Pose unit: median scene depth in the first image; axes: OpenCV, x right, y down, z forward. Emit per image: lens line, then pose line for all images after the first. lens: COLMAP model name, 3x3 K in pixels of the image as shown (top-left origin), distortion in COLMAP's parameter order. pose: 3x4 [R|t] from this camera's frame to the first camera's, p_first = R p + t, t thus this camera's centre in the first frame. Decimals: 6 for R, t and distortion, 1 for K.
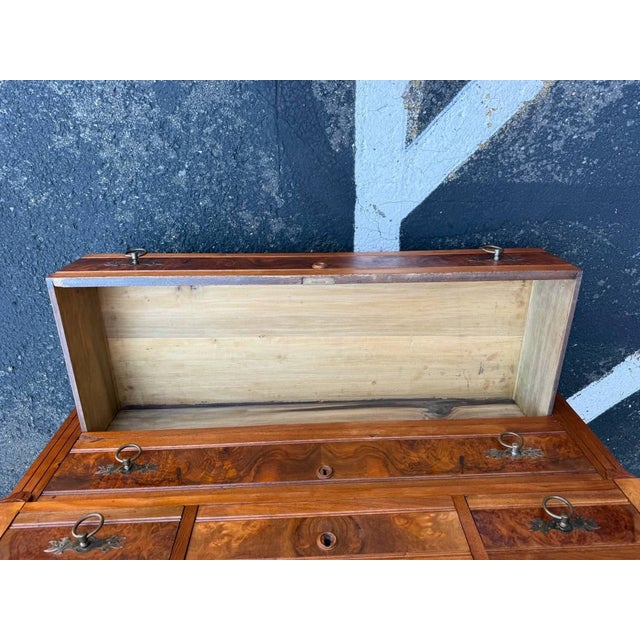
lens RADIAL K [[449.7, 0, 330.5], [0, 449.7, 320.3], [0, 0, 1]] dist [0.017103, -0.027493]
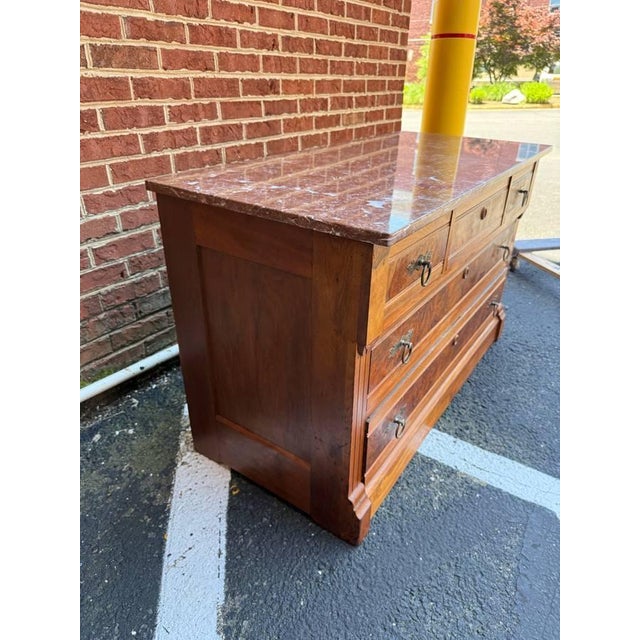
lens RADIAL K [[449.7, 0, 318.5], [0, 449.7, 318.0], [0, 0, 1]] dist [0.017103, -0.027493]
pose [[-0.576878, 0.341496, -0.742019, 1.206787], [-0.717146, -0.646629, 0.259946, 0.188783], [-0.391040, 0.682093, 0.617929, 0.359453]]
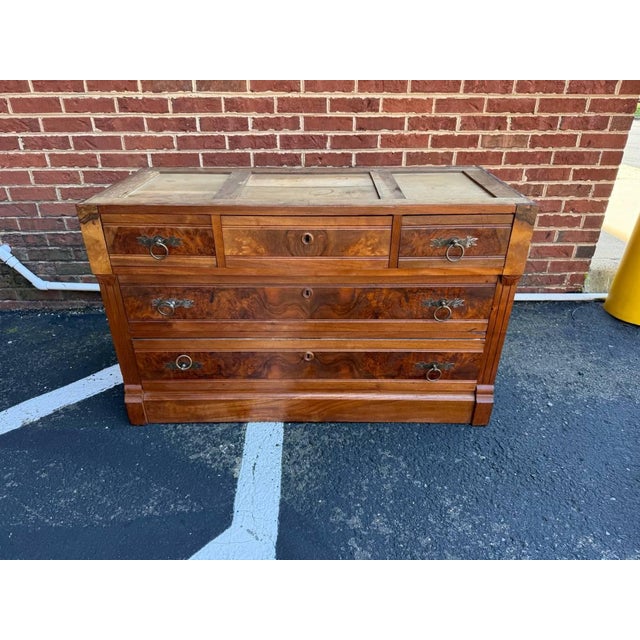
lens RADIAL K [[449.7, 0, 317.9], [0, 449.7, 324.3], [0, 0, 1]] dist [0.017103, -0.027493]
pose [[-0.998875, -0.028676, -0.037772, 0.018384], [0.001663, -0.817157, 0.576413, -0.505910], [-0.047395, 0.575702, 0.816285, -0.110678]]
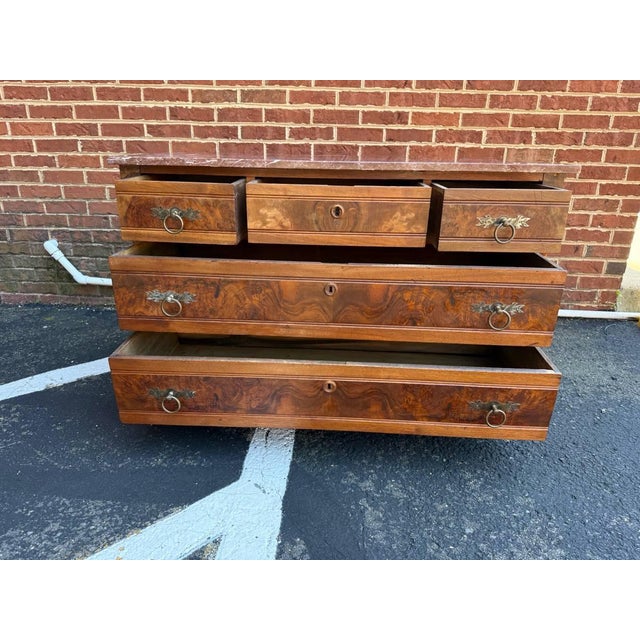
lens RADIAL K [[449.7, 0, 320.8], [0, 449.7, 321.6], [0, 0, 1]] dist [0.017103, -0.027493]
pose [[-0.996474, -0.078378, 0.029932, -0.023833], [0.077569, -0.724715, 0.684669, -0.731299], [-0.031971, 0.684577, 0.728239, 0.056557]]
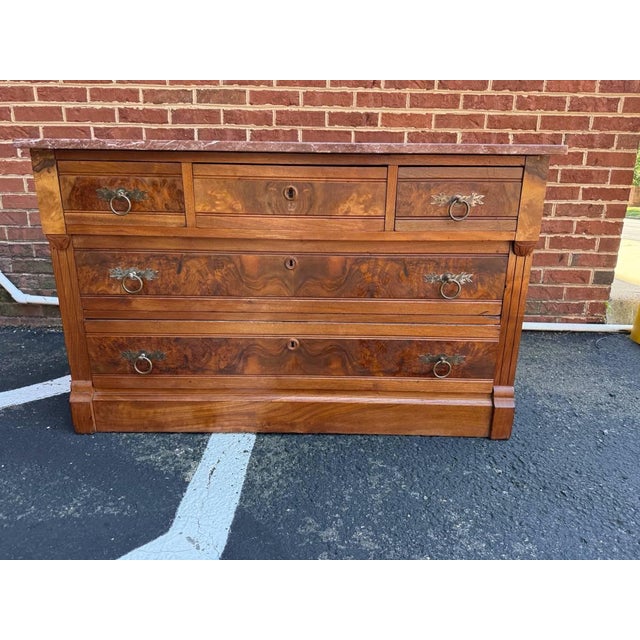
lens RADIAL K [[449.7, 0, 322.5], [0, 449.7, 319.1], [0, 0, 1]] dist [0.017103, -0.027493]
pose [[-0.998178, -0.060260, -0.003141, -0.094822], [0.038651, -0.678466, 0.733614, -0.616521], [-0.046338, 0.732156, 0.679559, 0.228495]]
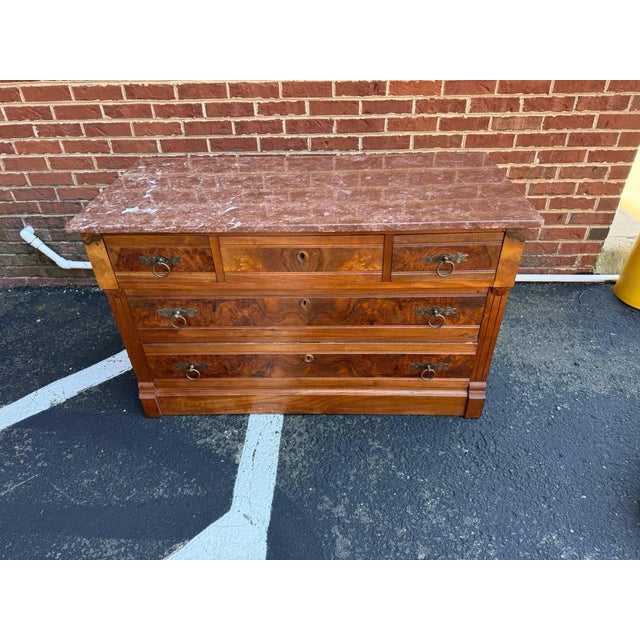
lens RADIAL K [[449.7, 0, 322.8], [0, 449.7, 316.7], [0, 0, 1]] dist [0.017103, -0.027493]
pose [[-0.999151, -0.038245, 0.015322, -0.087768], [0.040921, -0.877987, 0.476931, -0.379976], [-0.004787, 0.477153, 0.878807, -0.280730]]
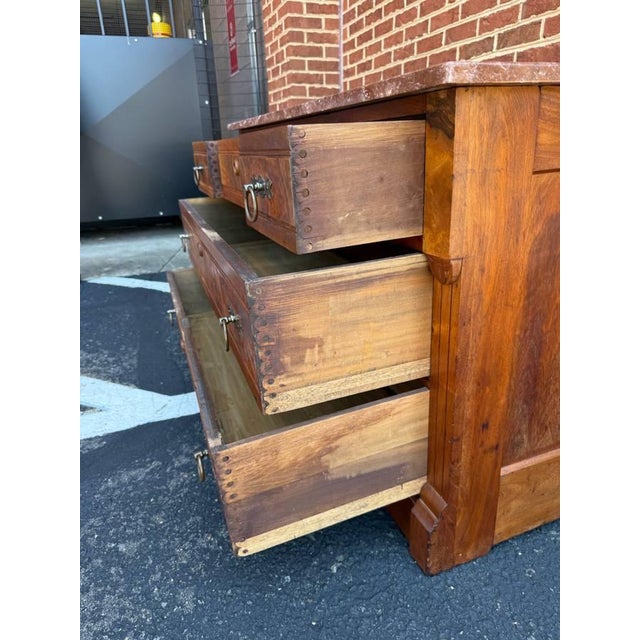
lens RADIAL K [[449.7, 0, 322.4], [0, 449.7, 331.9], [0, 0, 1]] dist [0.017103, -0.027493]
pose [[-0.358551, -0.388725, 0.848725, -1.060154], [0.831275, -0.546643, 0.100812, 0.095547], [0.424761, 0.741670, 0.519137, 0.508781]]
